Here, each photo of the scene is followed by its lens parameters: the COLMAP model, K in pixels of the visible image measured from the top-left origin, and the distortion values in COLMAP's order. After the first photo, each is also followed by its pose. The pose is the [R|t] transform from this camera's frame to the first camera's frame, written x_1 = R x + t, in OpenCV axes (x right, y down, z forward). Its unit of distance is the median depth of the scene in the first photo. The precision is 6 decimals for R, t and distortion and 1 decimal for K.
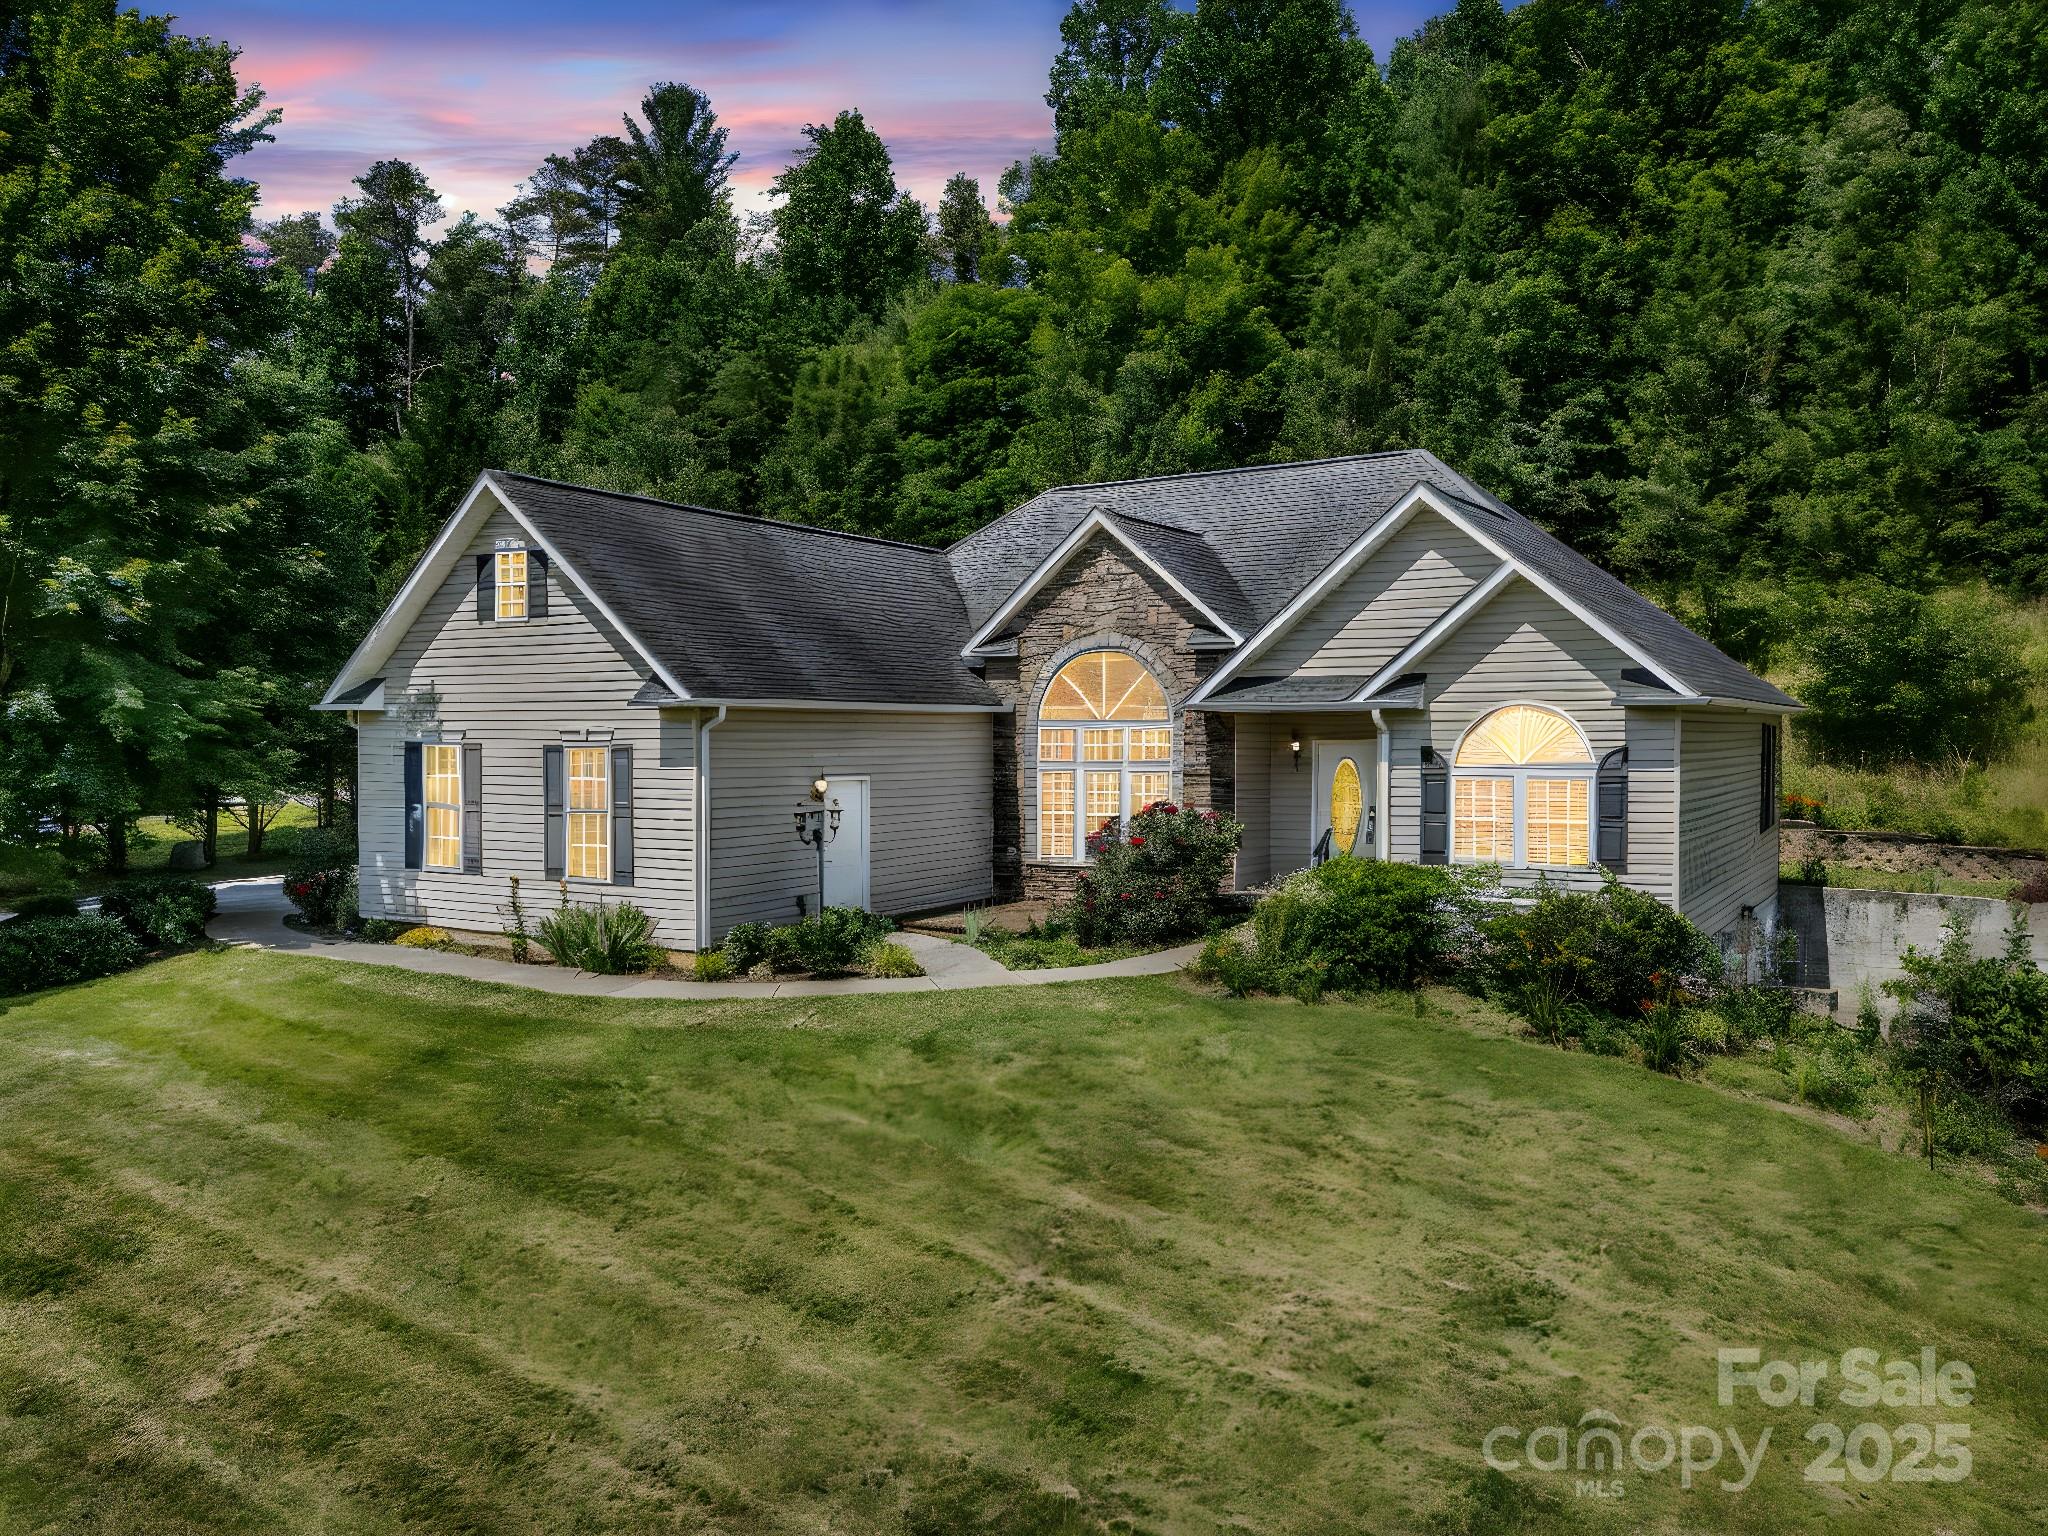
lens RADIAL K [[1476.7, 0, 1024.0], [0, 1476.7, 768.0], [0, 0, 1]] dist [0.096455, -0.116596]
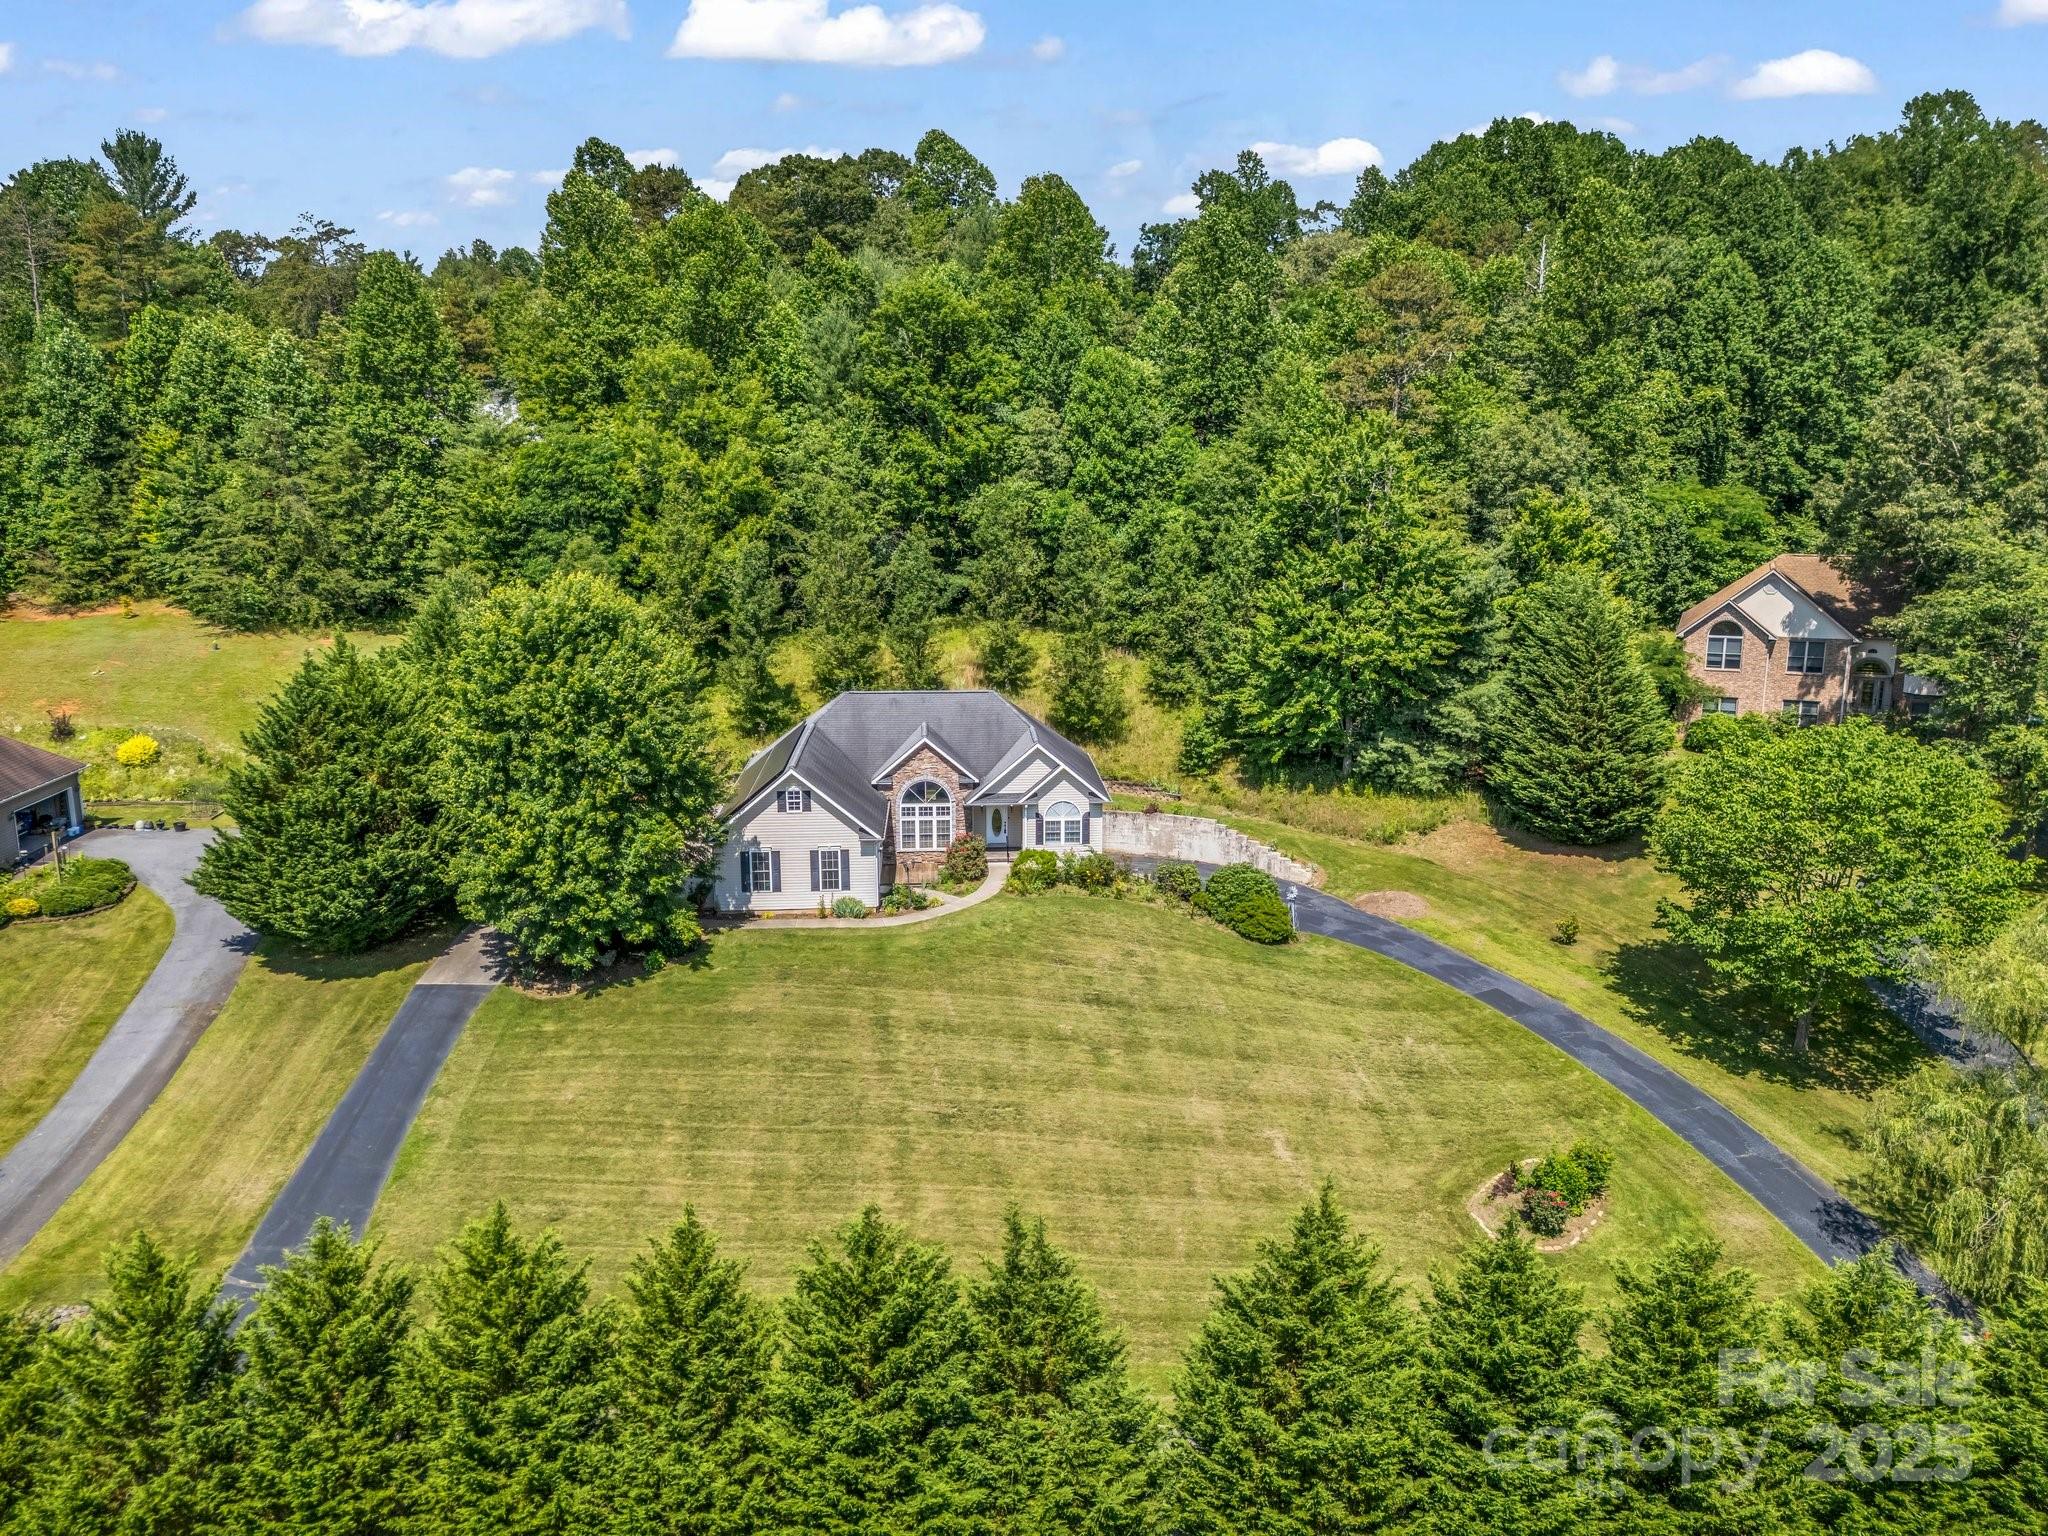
lens RADIAL K [[1476.7, 0, 1024.0], [0, 1476.7, 768.0], [0, 0, 1]] dist [0.096455, -0.116596]
pose [[0.814898, -0.117906, 0.567485, -1.691223], [0.017656, 0.983686, 0.179026, -0.730630], [-0.579335, -0.135868, 0.803686, -1.742277]]
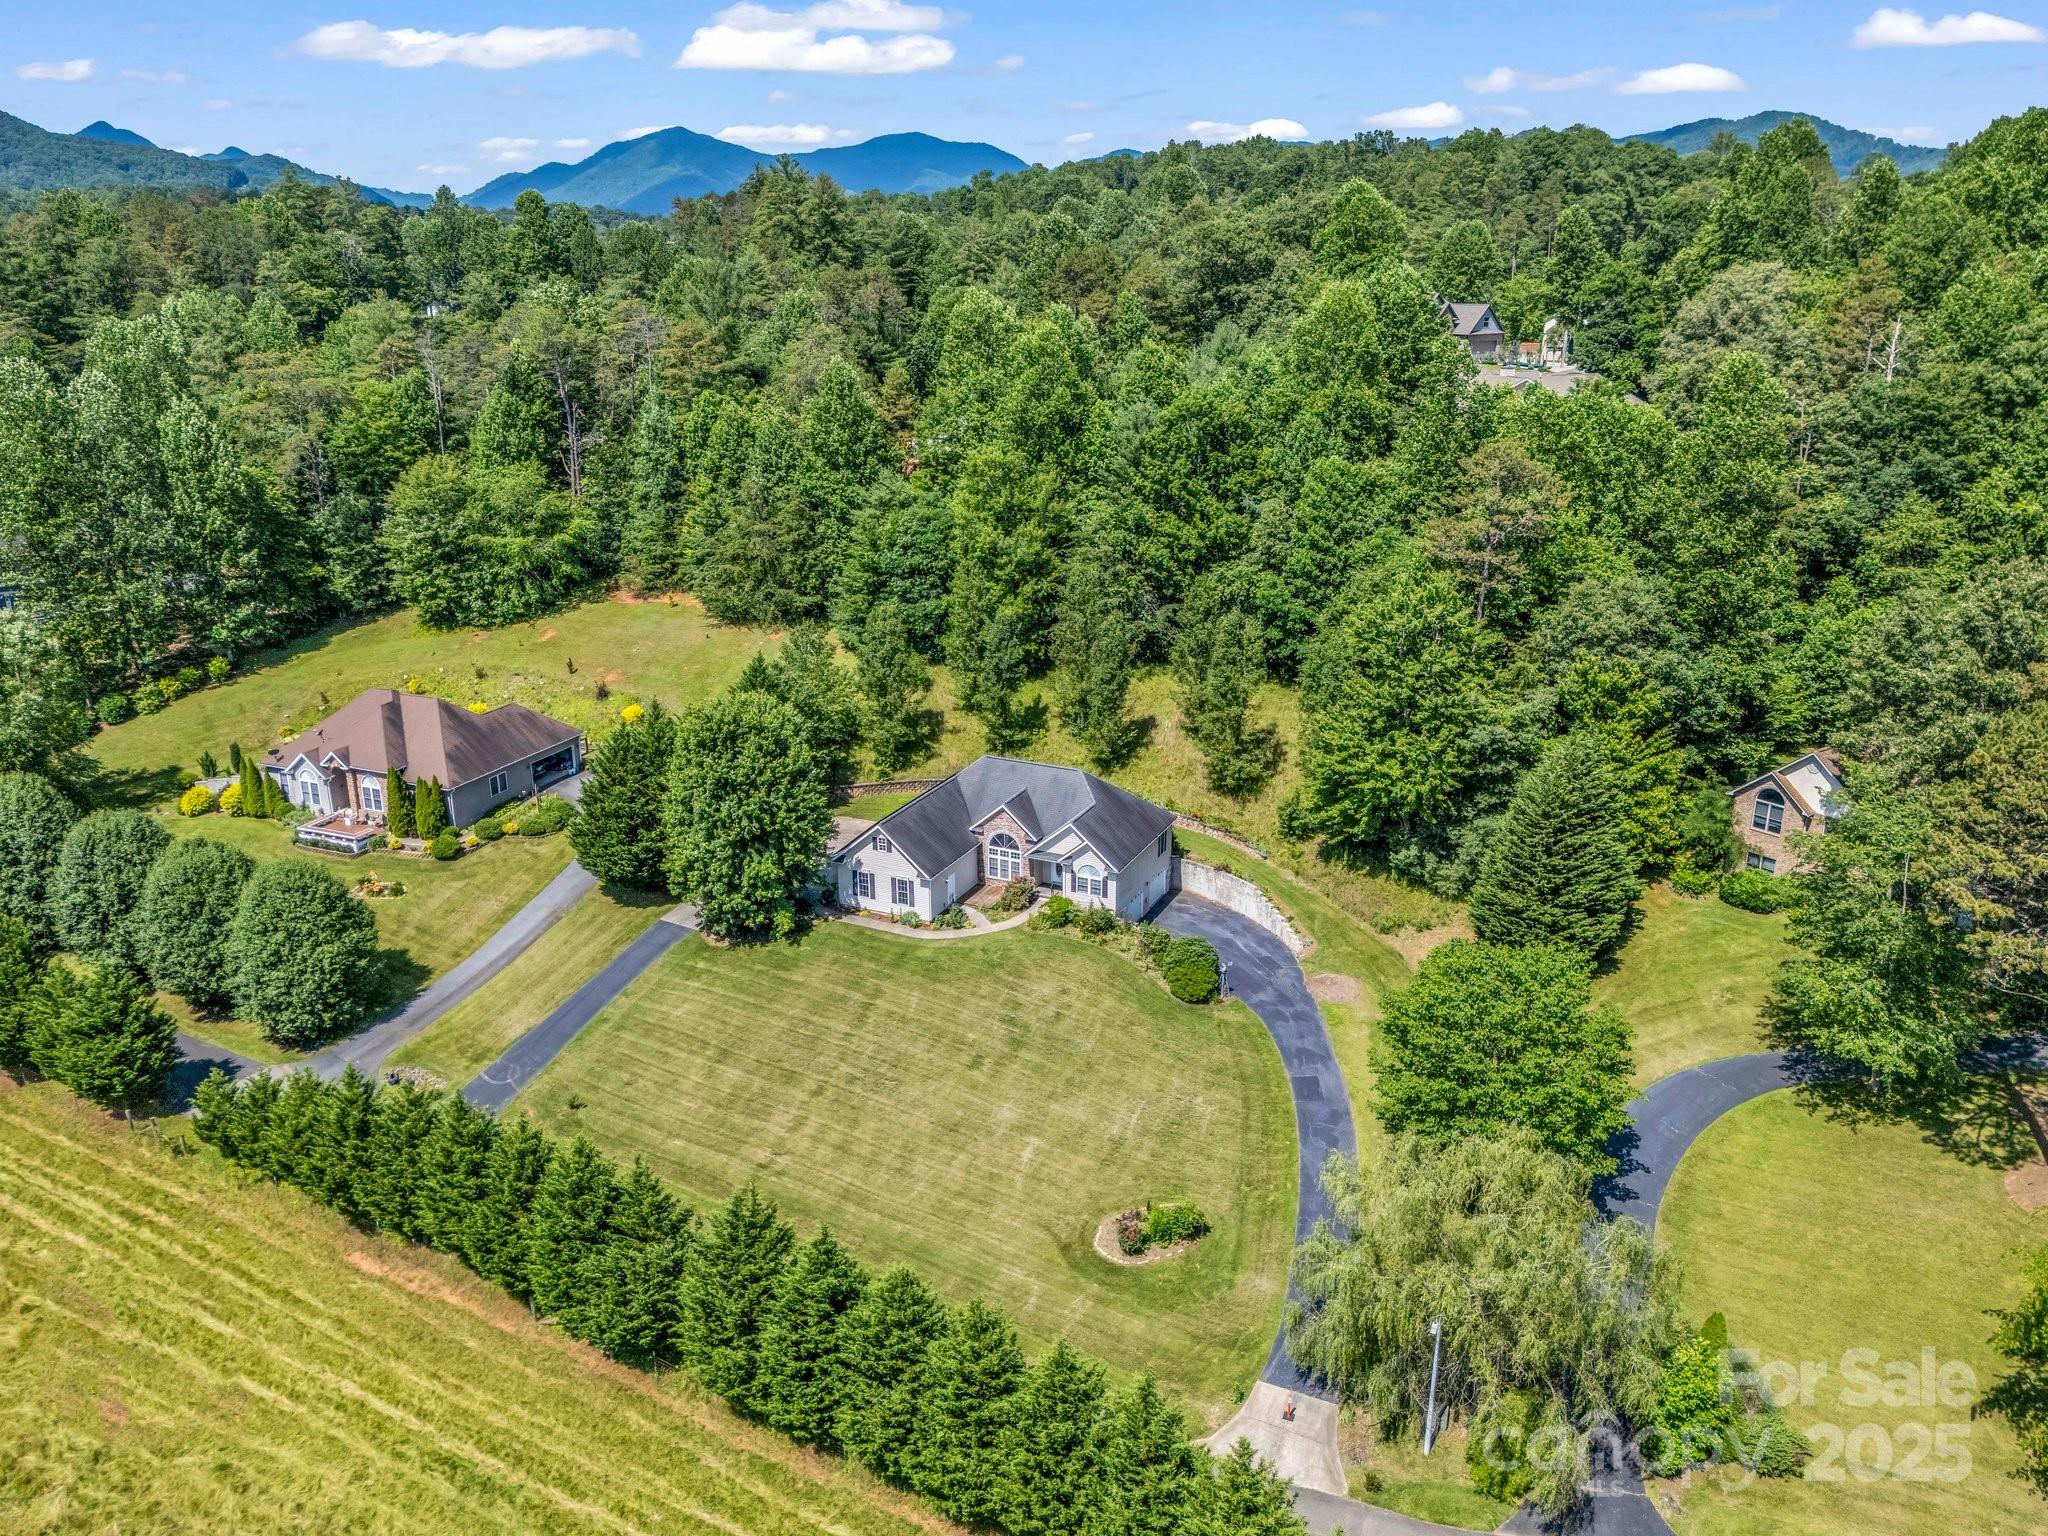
lens RADIAL K [[1476.7, 0, 1024.0], [0, 1476.7, 768.0], [0, 0, 1]] dist [0.096455, -0.116596]
pose [[0.992188, -0.033744, 0.120098, -0.454991], [-0.001787, 0.958779, 0.284148, -1.677988], [-0.124736, -0.282143, 0.951229, -3.431650]]
